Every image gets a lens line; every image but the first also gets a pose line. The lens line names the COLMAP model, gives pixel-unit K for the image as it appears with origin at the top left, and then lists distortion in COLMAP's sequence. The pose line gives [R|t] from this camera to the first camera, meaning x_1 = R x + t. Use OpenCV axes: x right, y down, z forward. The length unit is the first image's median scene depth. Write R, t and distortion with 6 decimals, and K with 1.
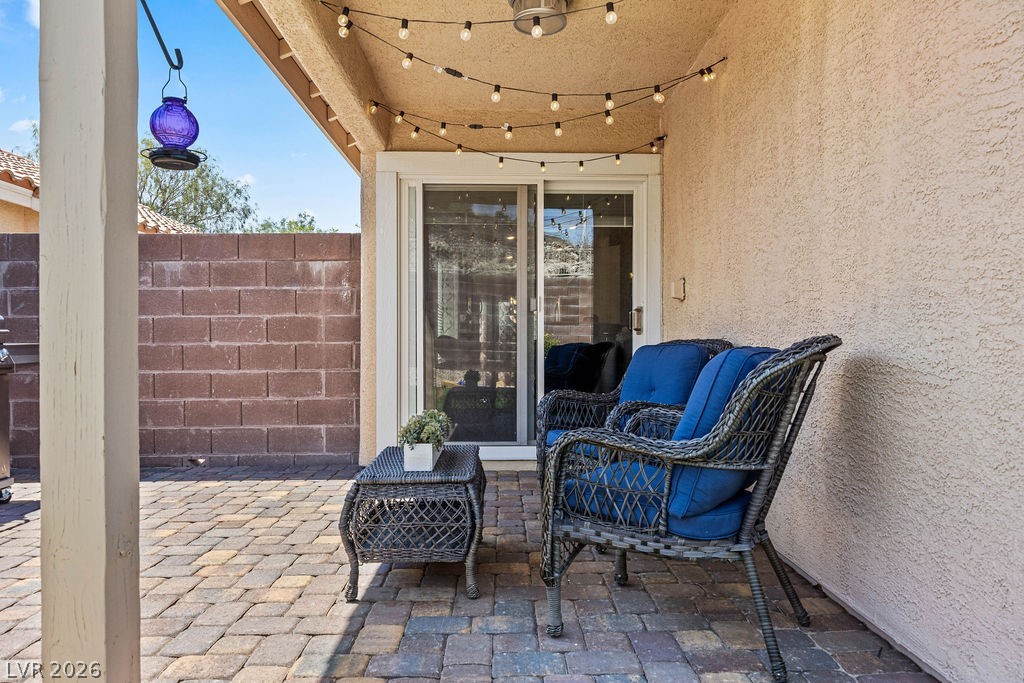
lens RADIAL K [[694.5, 0, 512.0], [0, 694.5, 341.5], [0, 0, 1]] dist [-0.001354, -0.000519]
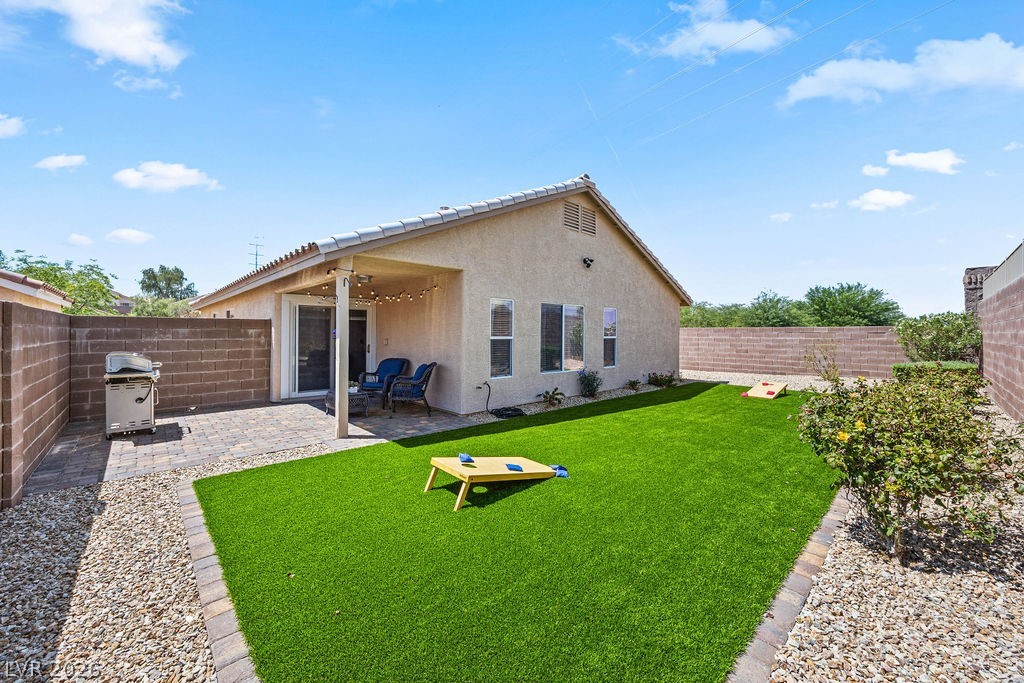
lens RADIAL K [[392.4, 0, 515.3], [0, 392.4, 337.7], [0, 0, 1]] dist [-0.003433, 0.000006]
pose [[0.740227, -0.002883, 0.672351, -0.548252], [-0.009310, 0.999851, 0.014538, -0.114486], [-0.672292, -0.017021, 0.740090, -0.831722]]
